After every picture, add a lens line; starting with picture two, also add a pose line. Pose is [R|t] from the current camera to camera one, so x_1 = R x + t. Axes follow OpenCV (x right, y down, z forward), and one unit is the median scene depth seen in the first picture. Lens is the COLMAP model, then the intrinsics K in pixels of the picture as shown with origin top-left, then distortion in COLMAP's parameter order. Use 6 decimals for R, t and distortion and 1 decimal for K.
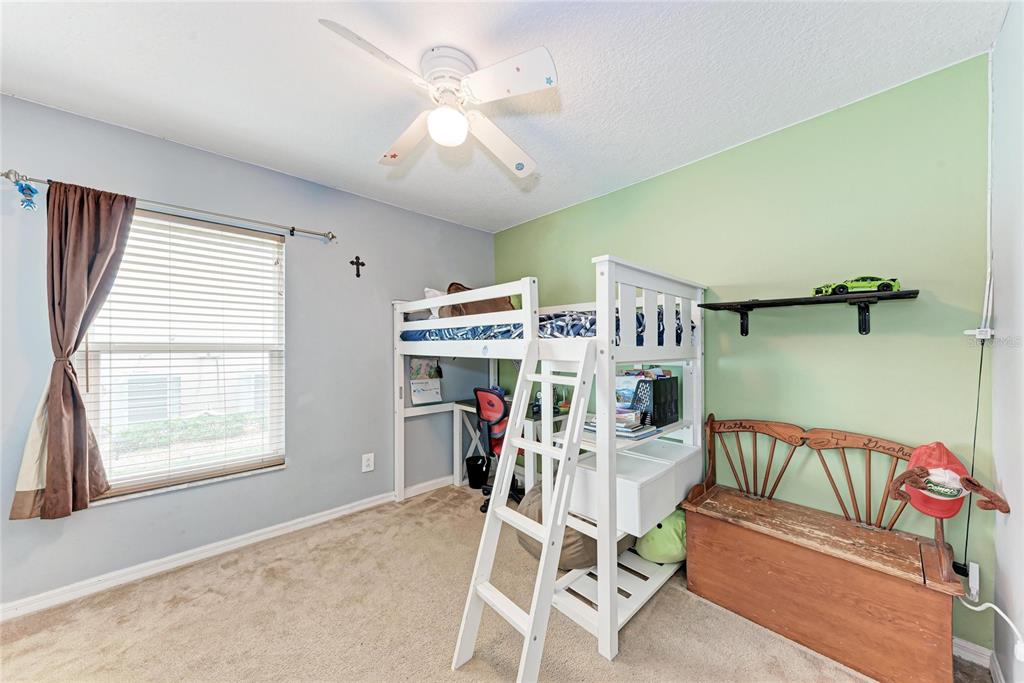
lens RADIAL K [[352.7, 0, 511.3], [0, 352.7, 345.7], [0, 0, 1]] dist [0.011101, -0.002515]
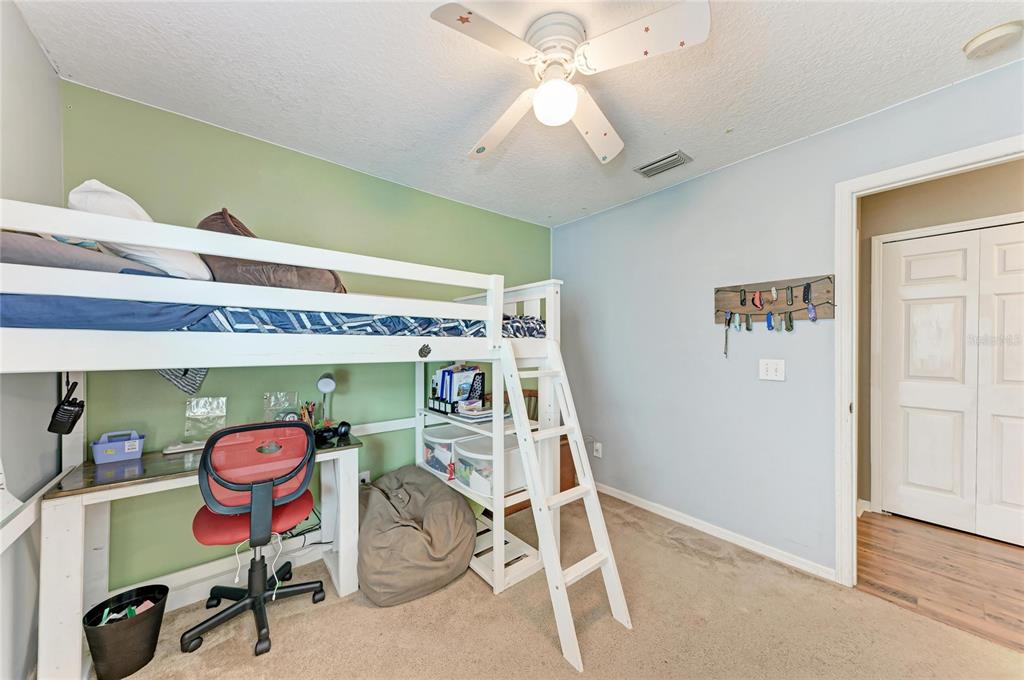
lens RADIAL K [[352.7, 0, 509.7], [0, 352.7, 344.5], [0, 0, 1]] dist [0.011101, -0.002515]
pose [[0.083410, 0.003417, 0.996509, -0.819514], [-0.002934, 0.999991, -0.003184, 0.002115], [-0.996511, -0.002658, 0.083419, 0.781998]]
